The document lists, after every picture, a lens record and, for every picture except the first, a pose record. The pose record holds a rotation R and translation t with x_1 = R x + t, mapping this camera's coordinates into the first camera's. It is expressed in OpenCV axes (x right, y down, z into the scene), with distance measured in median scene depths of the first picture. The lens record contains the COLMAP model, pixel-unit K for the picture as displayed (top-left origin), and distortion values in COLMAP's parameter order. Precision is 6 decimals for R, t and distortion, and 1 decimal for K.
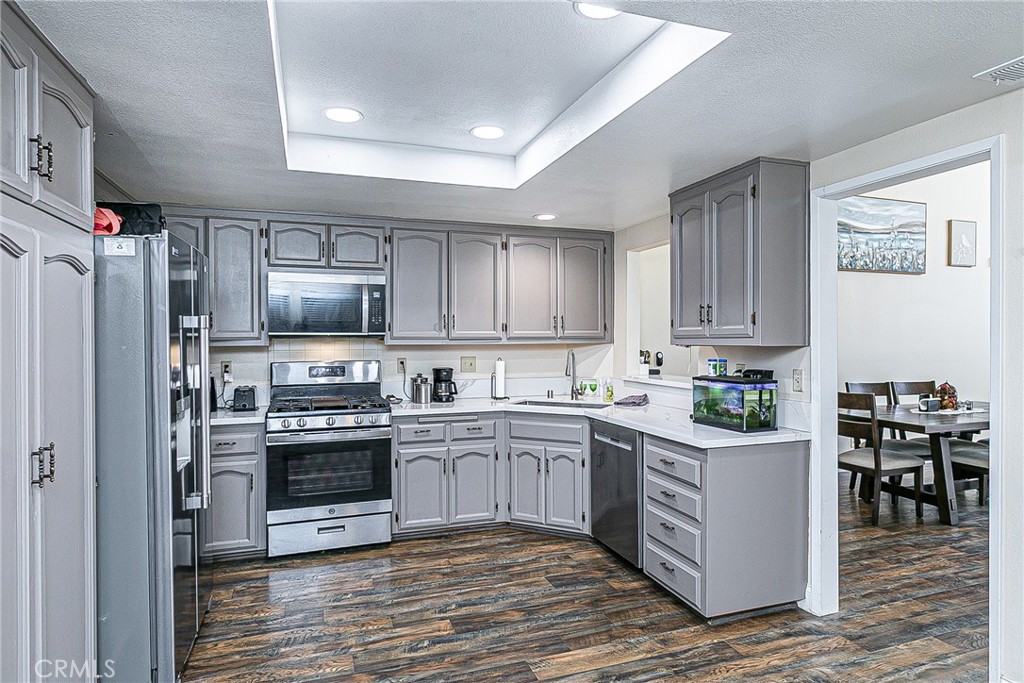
lens RADIAL K [[586.2, 0, 537.0], [0, 586.2, 337.7], [0, 0, 1]] dist [0.007220, 0.000683]
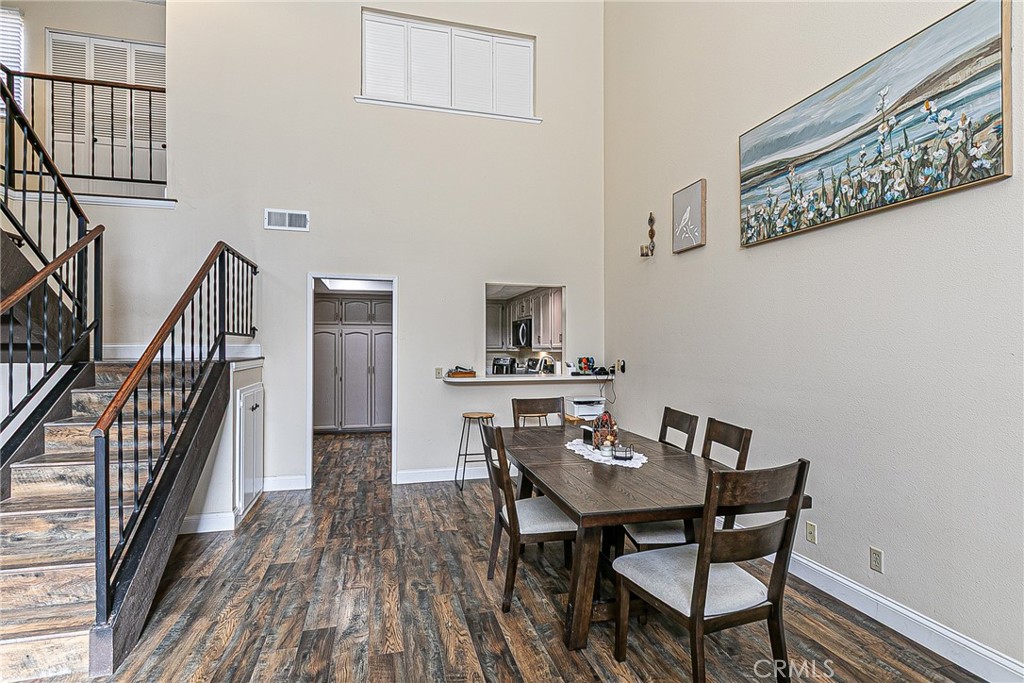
lens RADIAL K [[506.3, 0, 512.4], [0, 506.3, 346.0], [0, 0, 1]] dist [0.000170, -0.001380]
pose [[-0.105267, -0.005134, -0.994431, 1.552747], [-0.005801, 0.999973, -0.004548, 0.001623], [0.994427, 0.005290, -0.105294, 1.127117]]
